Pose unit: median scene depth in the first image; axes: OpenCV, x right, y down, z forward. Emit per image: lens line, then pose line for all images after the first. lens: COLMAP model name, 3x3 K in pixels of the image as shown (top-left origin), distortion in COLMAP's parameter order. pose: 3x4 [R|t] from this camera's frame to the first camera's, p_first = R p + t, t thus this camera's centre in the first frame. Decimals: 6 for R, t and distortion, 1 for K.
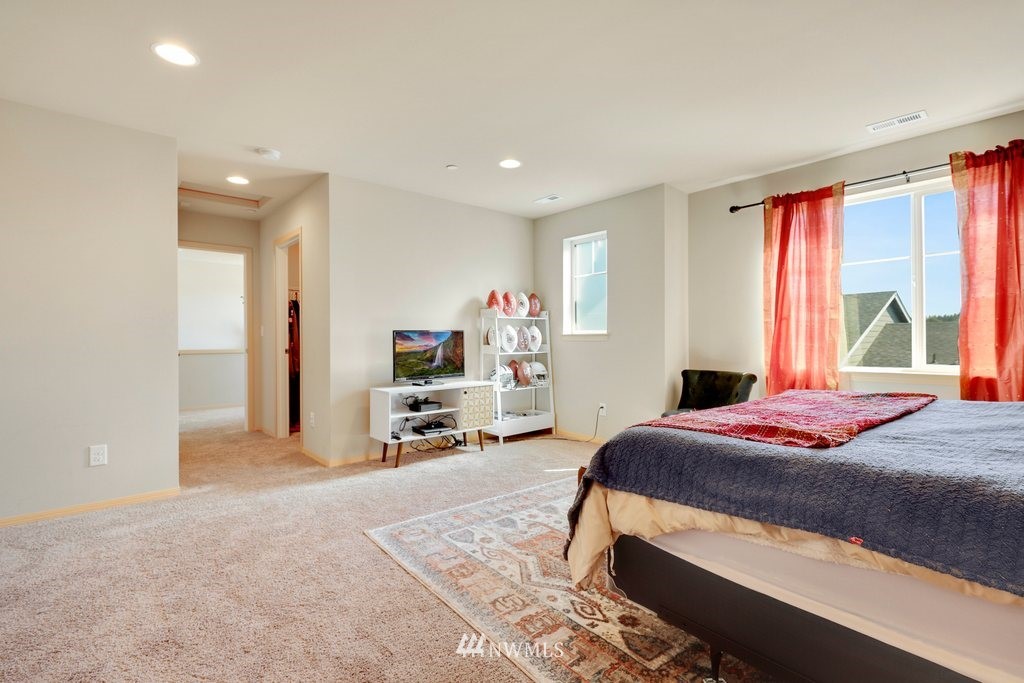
lens RADIAL K [[472.9, 0, 504.1], [0, 472.9, 342.7], [0, 0, 1]] dist [0.005414, 0.001344]
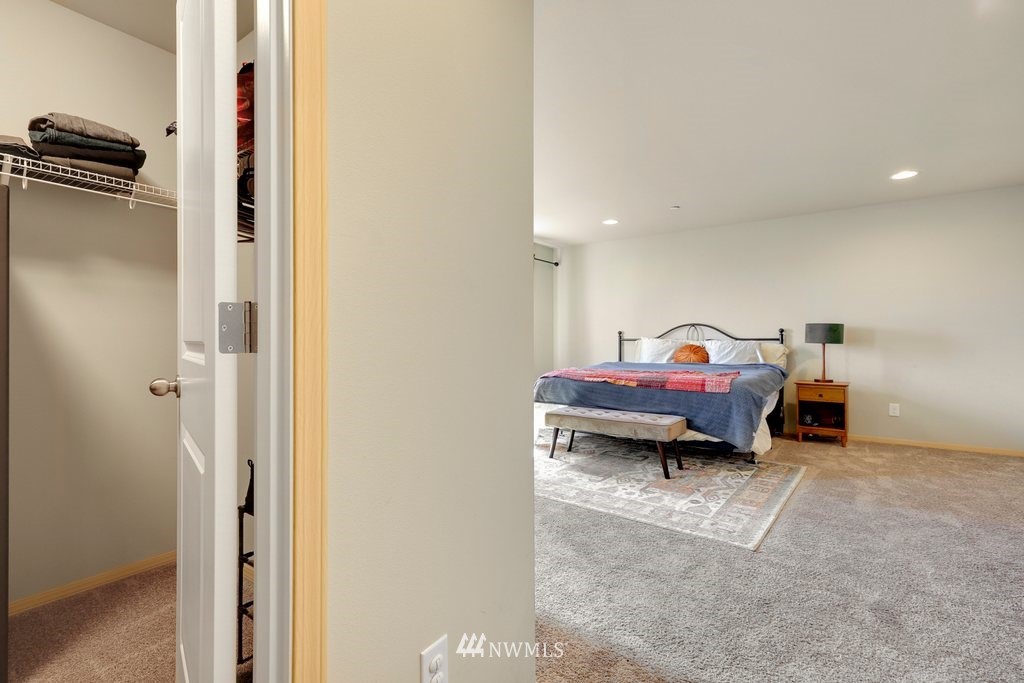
lens RADIAL K [[472.9, 0, 511.9], [0, 472.9, 341.6], [0, 0, 1]] dist [0.005414, 0.001344]
pose [[-0.243955, 0.001912, 0.969785, -0.789905], [0.011060, 0.999939, 0.000811, -0.010136], [-0.969723, 0.010923, -0.243962, 1.231391]]
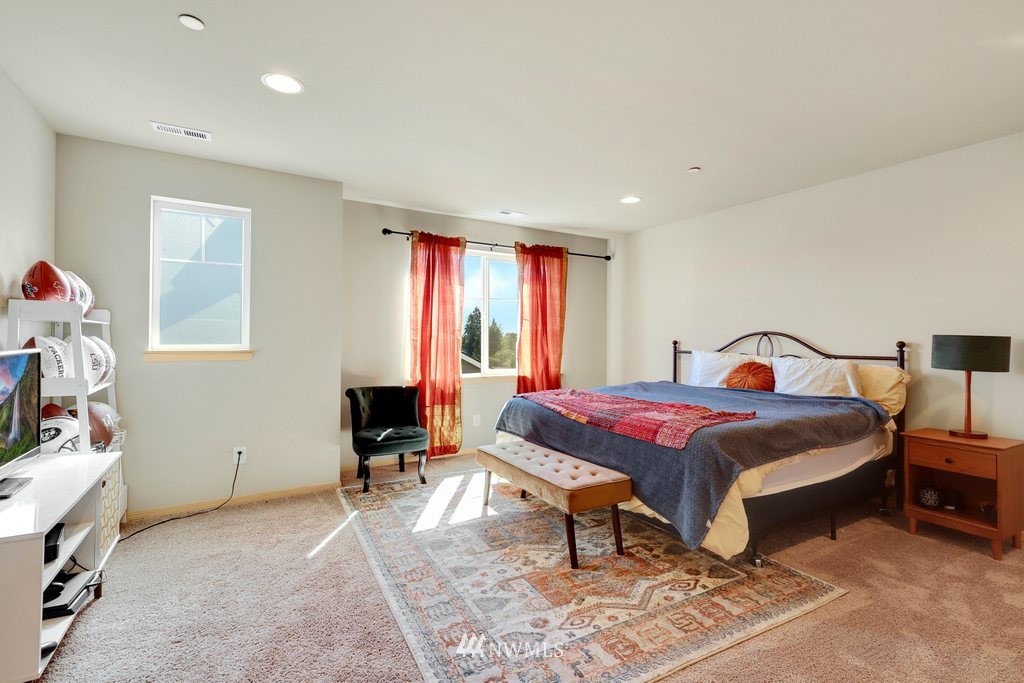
lens RADIAL K [[472.9, 0, 511.8], [0, 472.9, 339.3], [0, 0, 1]] dist [0.005414, 0.001344]
pose [[0.161483, 0.004270, 0.986866, -0.583419], [0.000752, 0.999990, -0.004450, -0.042087], [-0.986875, 0.001460, 0.161478, 0.636873]]
